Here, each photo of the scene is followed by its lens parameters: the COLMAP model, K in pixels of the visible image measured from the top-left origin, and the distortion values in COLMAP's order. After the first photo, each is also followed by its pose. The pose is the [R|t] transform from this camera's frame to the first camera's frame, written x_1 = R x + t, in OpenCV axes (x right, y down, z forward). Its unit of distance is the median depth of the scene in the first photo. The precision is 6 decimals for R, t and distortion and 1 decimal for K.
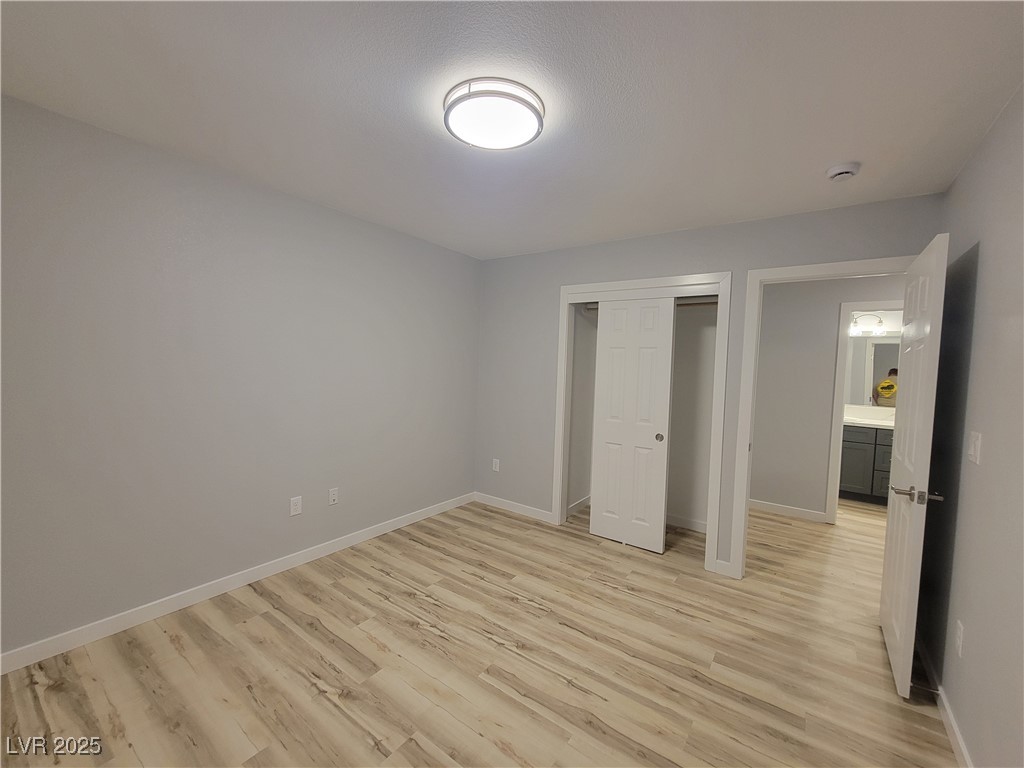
lens RADIAL K [[417.5, 0, 515.8], [0, 417.5, 381.1], [0, 0, 1]] dist [0.004655, -0.003562]
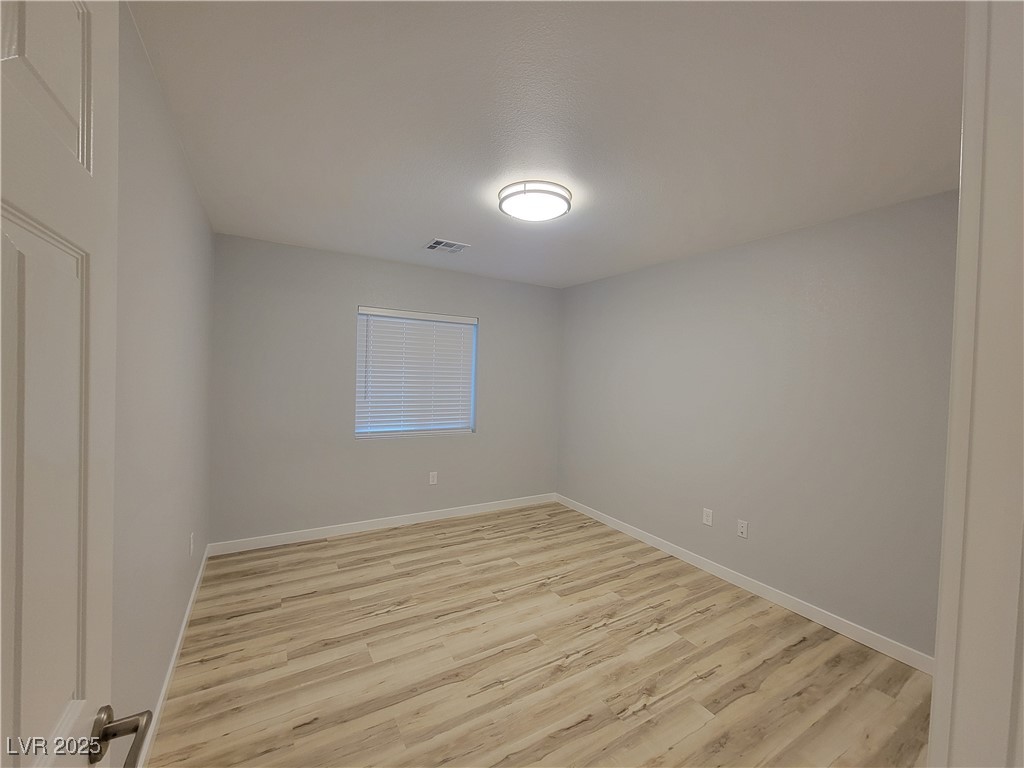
lens RADIAL K [[417.5, 0, 517.7], [0, 417.5, 381.9], [0, 0, 1]] dist [0.004655, -0.003562]
pose [[-0.388429, -0.030363, -0.920978, 0.934618], [-0.084924, 0.996383, 0.002968, -0.042132], [0.917557, 0.079366, -0.389603, 1.164874]]
